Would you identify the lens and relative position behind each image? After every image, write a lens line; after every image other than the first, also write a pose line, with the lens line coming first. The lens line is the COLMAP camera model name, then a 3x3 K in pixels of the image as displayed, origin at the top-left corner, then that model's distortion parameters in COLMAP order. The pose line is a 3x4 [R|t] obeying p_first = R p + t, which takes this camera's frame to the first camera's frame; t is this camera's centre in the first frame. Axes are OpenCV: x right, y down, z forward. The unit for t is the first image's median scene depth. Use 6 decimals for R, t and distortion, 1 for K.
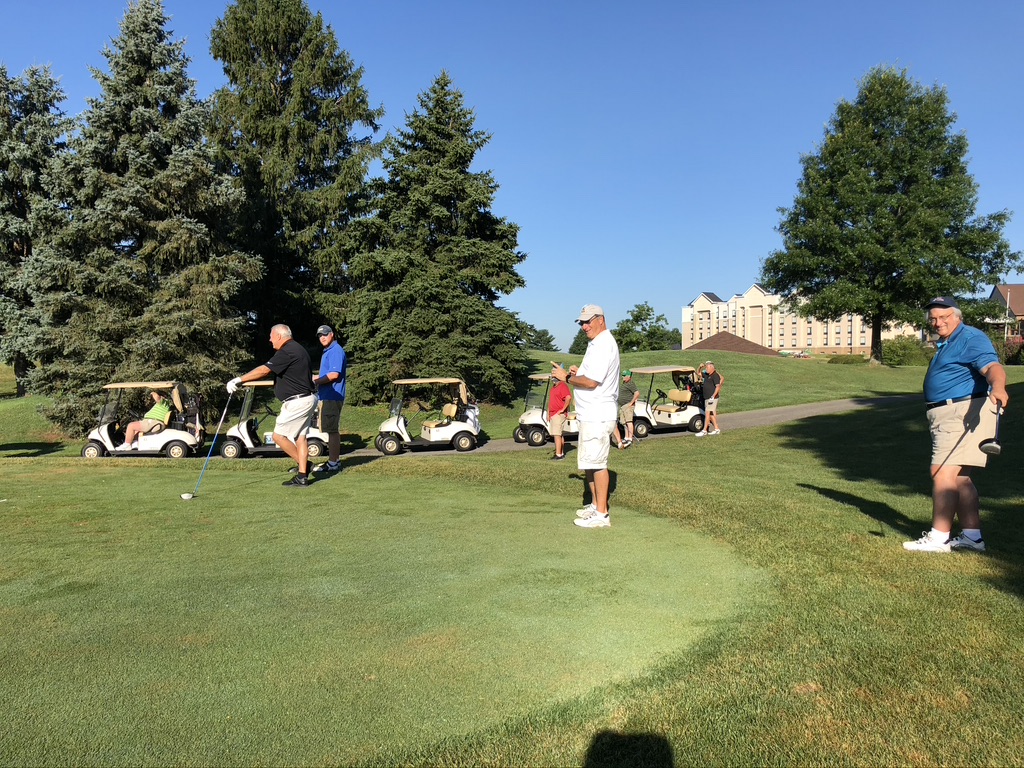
lens RADIAL K [[837.5, 0, 512.6], [0, 837.5, 381.1], [0, 0, 1]] dist [0.081557, -0.184599]
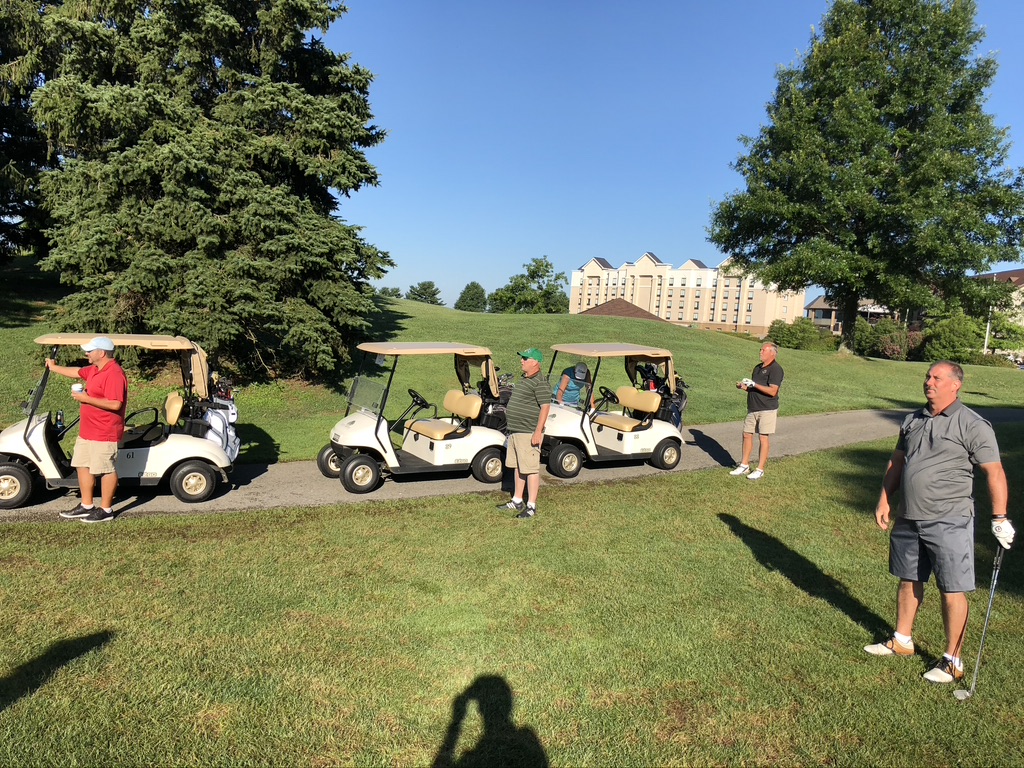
lens RADIAL K [[840.4, 0, 506.8], [0, 840.4, 382.2], [0, 0, 1]] dist [0.036887, -0.042642]
pose [[0.988327, 0.069099, 0.135779, 0.035906], [-0.076387, 0.995863, 0.049211, -0.013334], [-0.131817, -0.059008, 0.989516, 0.434770]]
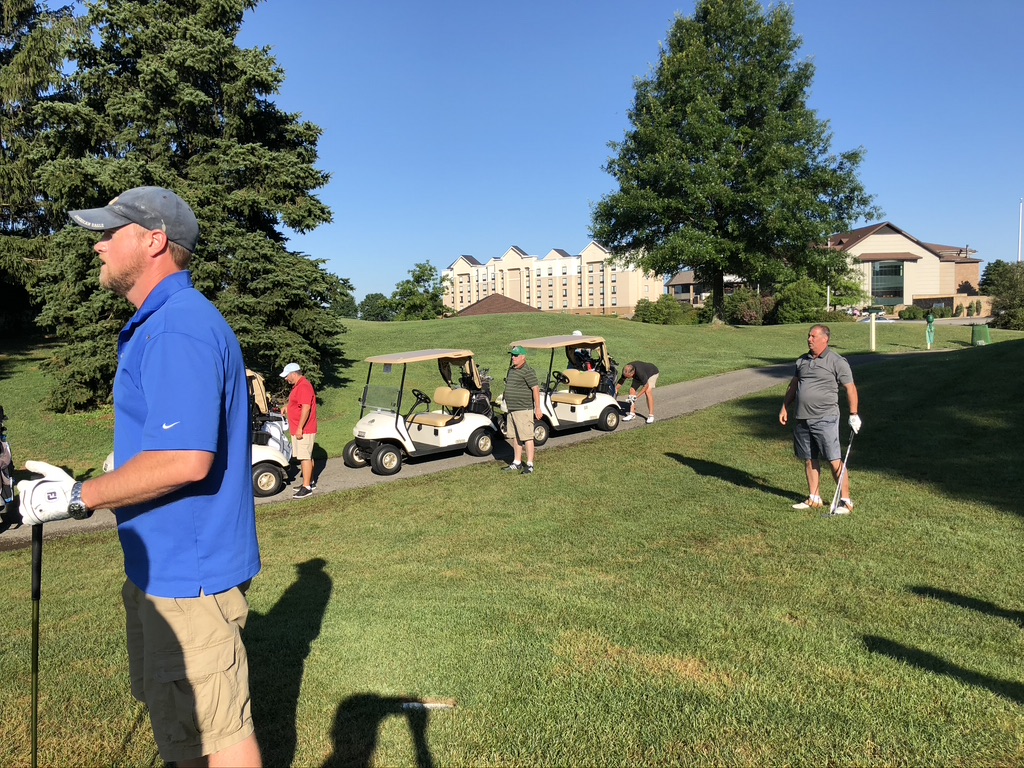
lens RADIAL K [[837.9, 0, 502.2], [0, 837.9, 386.5], [0, 0, 1]] dist [0.033193, -0.068431]
pose [[0.961211, -0.044313, 0.272231, -0.046089], [0.031185, 0.998141, 0.052364, -0.012978], [-0.274046, -0.041843, 0.960806, 0.334914]]
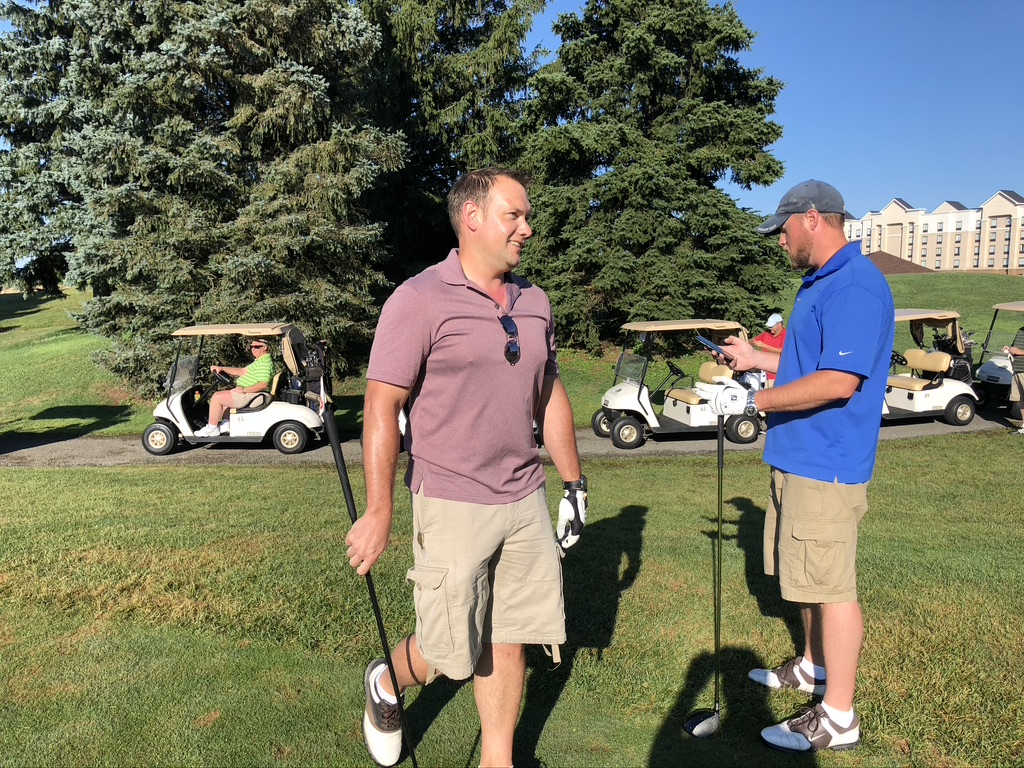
lens RADIAL K [[840.4, 0, 506.8], [0, 840.4, 382.2], [0, 0, 1]] dist [0.036887, -0.042642]
pose [[0.992328, 0.017709, -0.122357, -0.126616], [-0.006290, 0.995638, 0.093092, -0.012250], [0.123472, -0.091608, 0.988111, 0.317242]]
